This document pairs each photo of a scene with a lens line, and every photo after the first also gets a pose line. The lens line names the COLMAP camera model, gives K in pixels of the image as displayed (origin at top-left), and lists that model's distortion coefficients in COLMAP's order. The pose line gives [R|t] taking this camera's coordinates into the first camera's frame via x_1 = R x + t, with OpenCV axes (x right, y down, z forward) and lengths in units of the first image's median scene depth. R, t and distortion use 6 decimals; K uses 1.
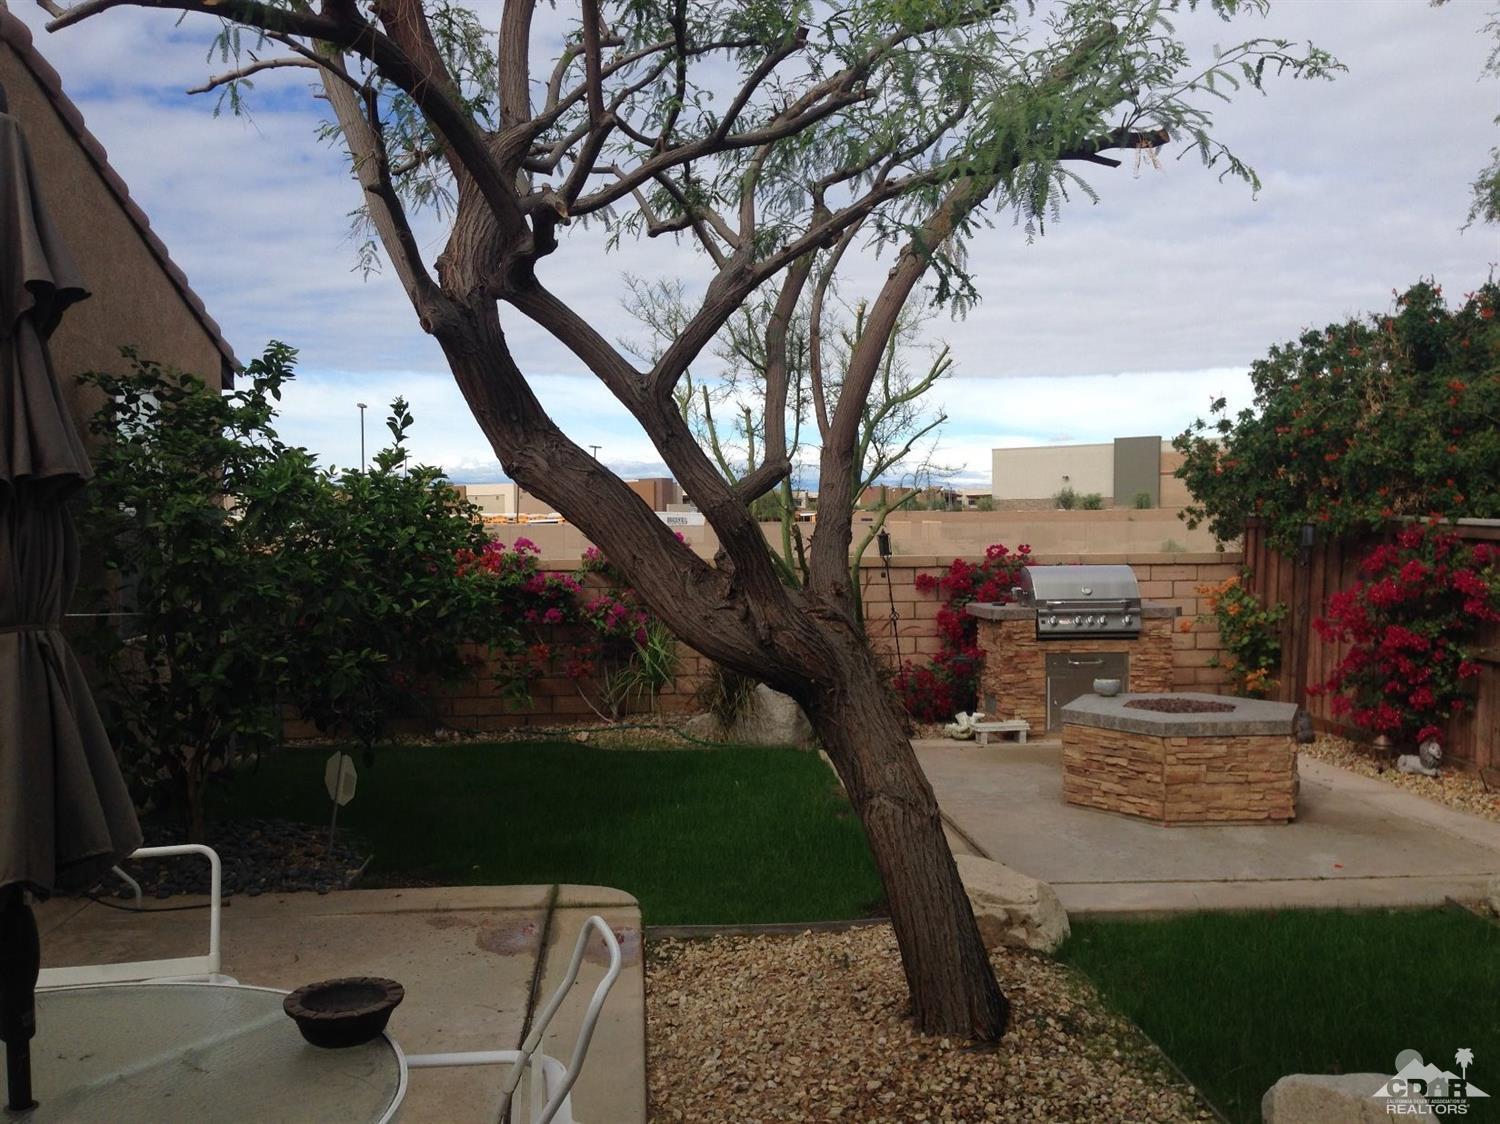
lens RADIAL K [[1385.0, 0, 725.3], [0, 1385.0, 554.4], [0, 0, 1]] dist [0.070206, 0.000000]
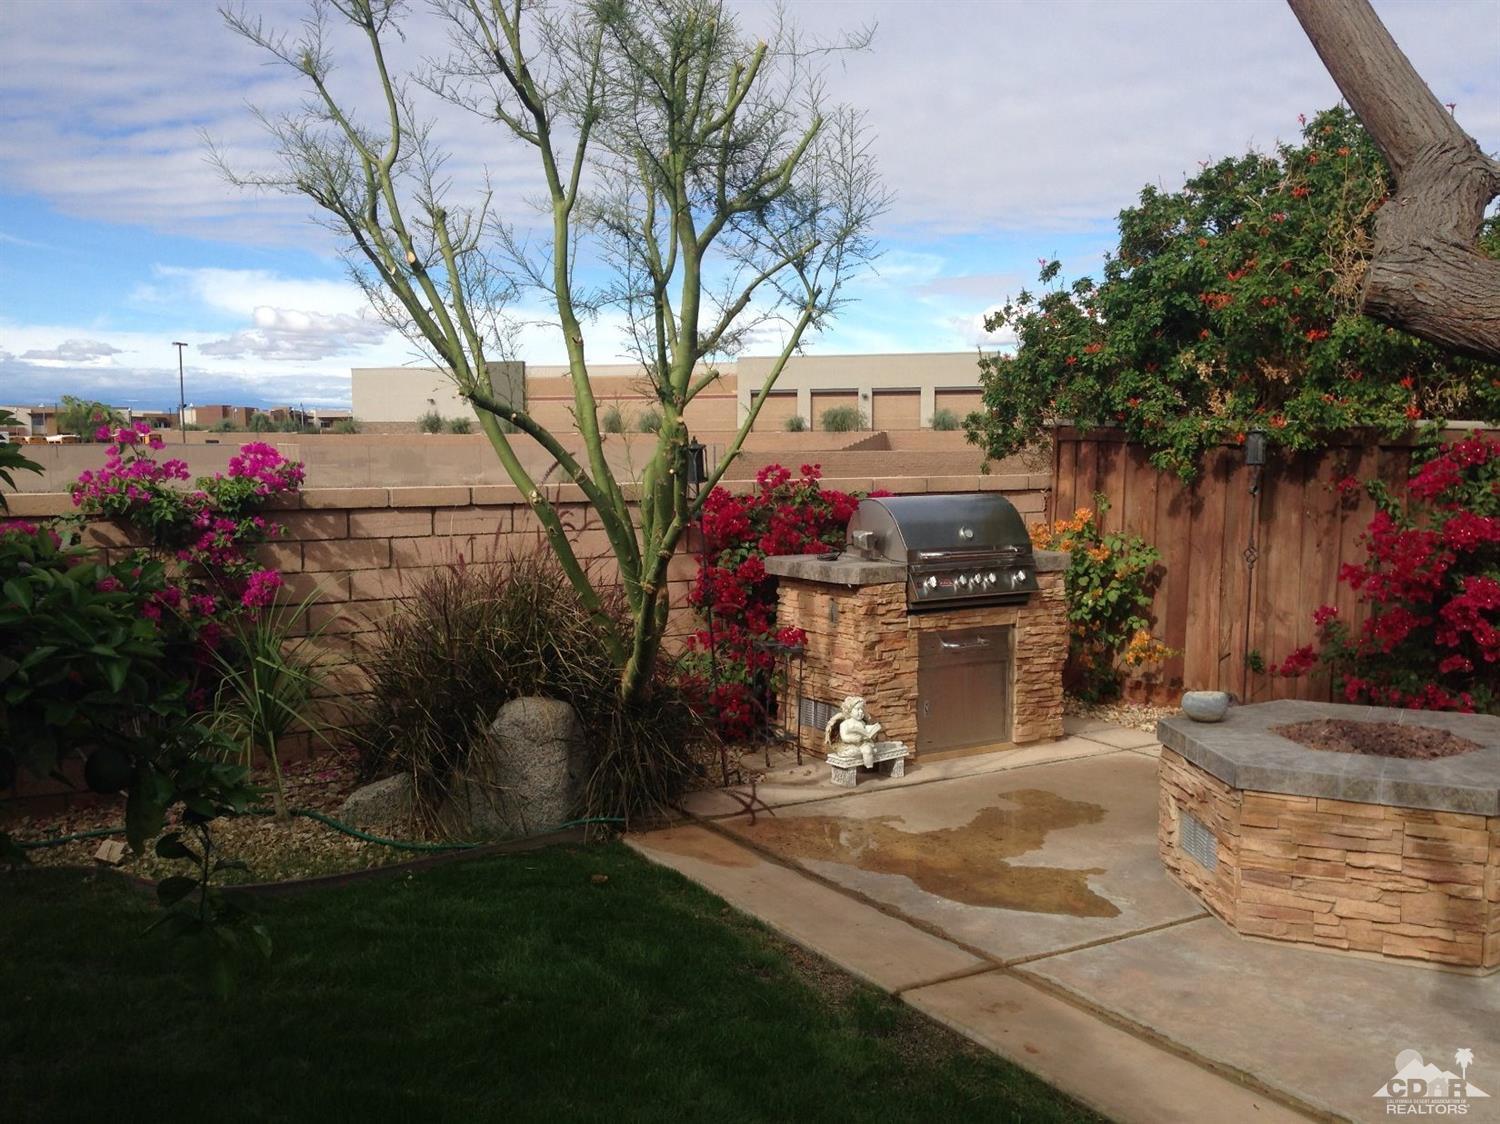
lens RADIAL K [[1385.0, 0, 746.7], [0, 1385.0, 560.1], [0, 0, 1]] dist [0.070206, 0.000000]
pose [[0.887646, -0.034037, 0.459267, -0.132816], [0.007487, 0.998200, 0.059507, -0.001467], [-0.460466, -0.049383, 0.886303, 0.467418]]
